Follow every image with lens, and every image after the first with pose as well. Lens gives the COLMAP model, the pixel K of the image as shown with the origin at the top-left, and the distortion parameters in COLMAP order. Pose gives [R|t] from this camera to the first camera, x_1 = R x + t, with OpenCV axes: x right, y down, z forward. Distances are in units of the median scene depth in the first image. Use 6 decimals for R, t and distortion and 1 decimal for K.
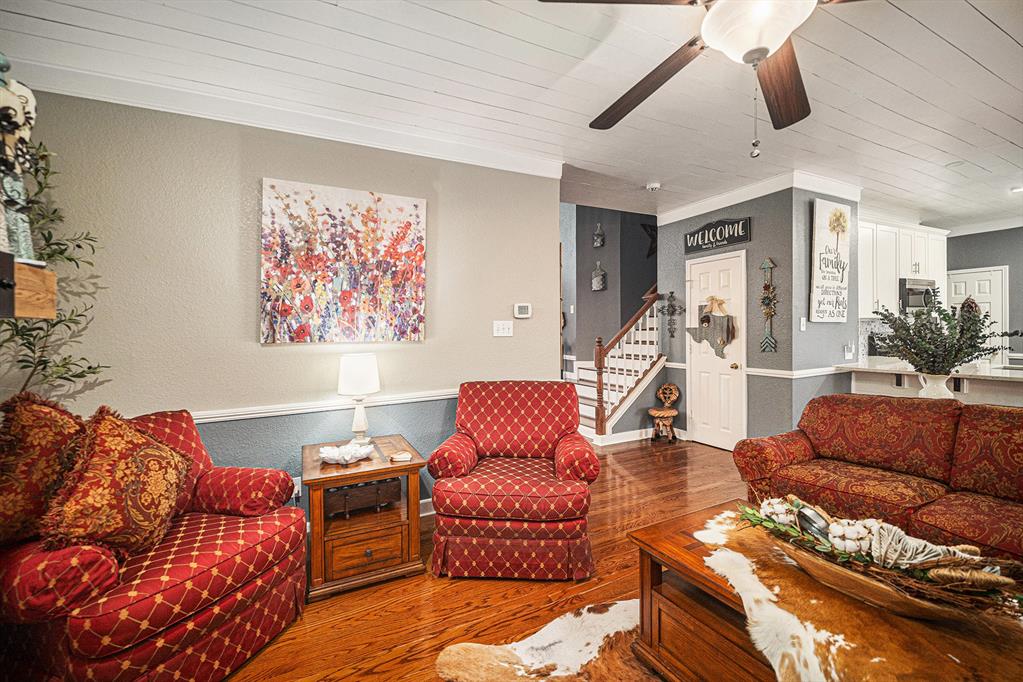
lens RADIAL K [[430.9, 0, 515.1], [0, 430.9, 335.0], [0, 0, 1]] dist [0.004144, -0.000015]
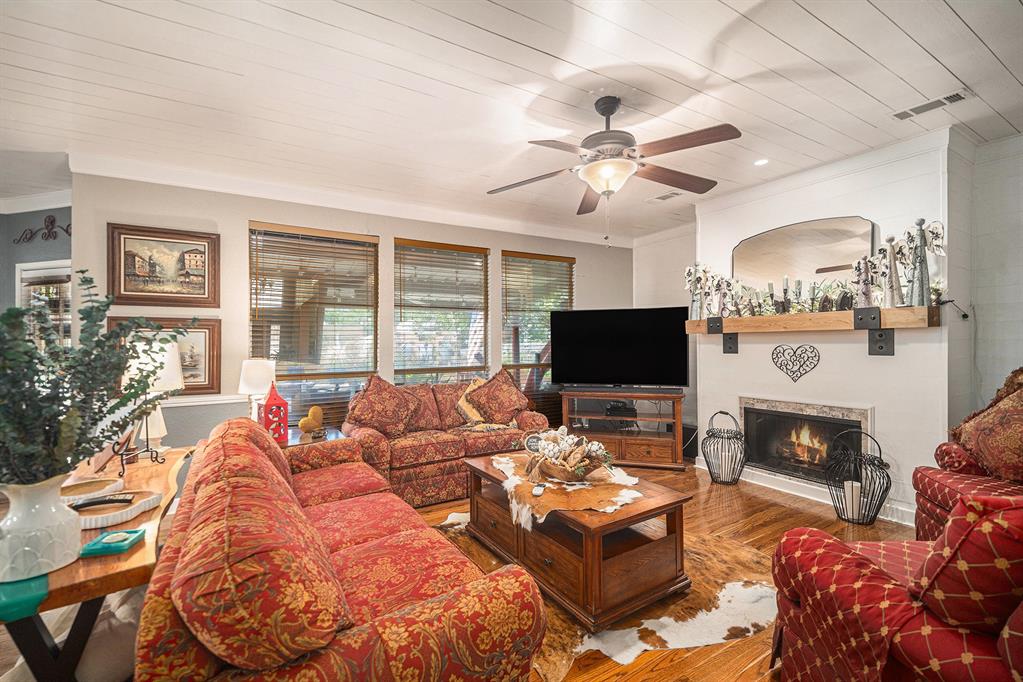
lens RADIAL K [[430.9, 0, 504.4], [0, 430.9, 339.1], [0, 0, 1]] dist [0.004144, -0.000015]
pose [[-0.997775, 0.032210, -0.058376, 0.356371], [0.031737, 0.999456, 0.009011, -0.019001], [0.058634, 0.007138, -0.998254, 0.906266]]
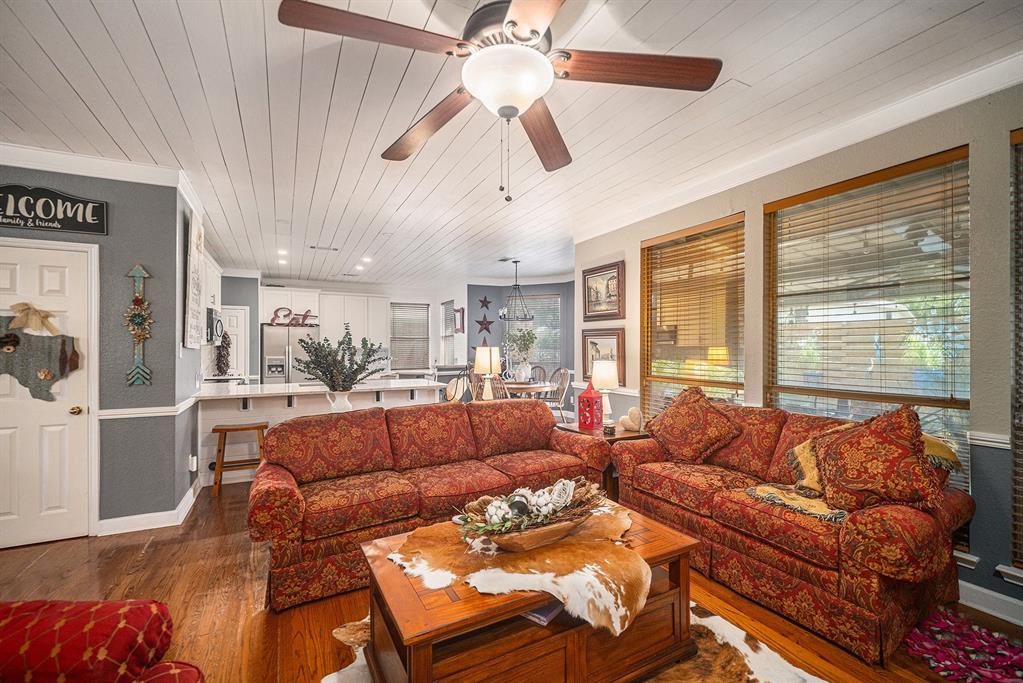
lens RADIAL K [[430.9, 0, 512.1], [0, 430.9, 344.4], [0, 0, 1]] dist [0.004144, -0.000015]
pose [[-0.010456, 0.027968, 0.999554, -0.186837], [0.015635, 0.999491, -0.027803, -0.002305], [-0.999823, 0.015337, -0.010888, 0.326032]]
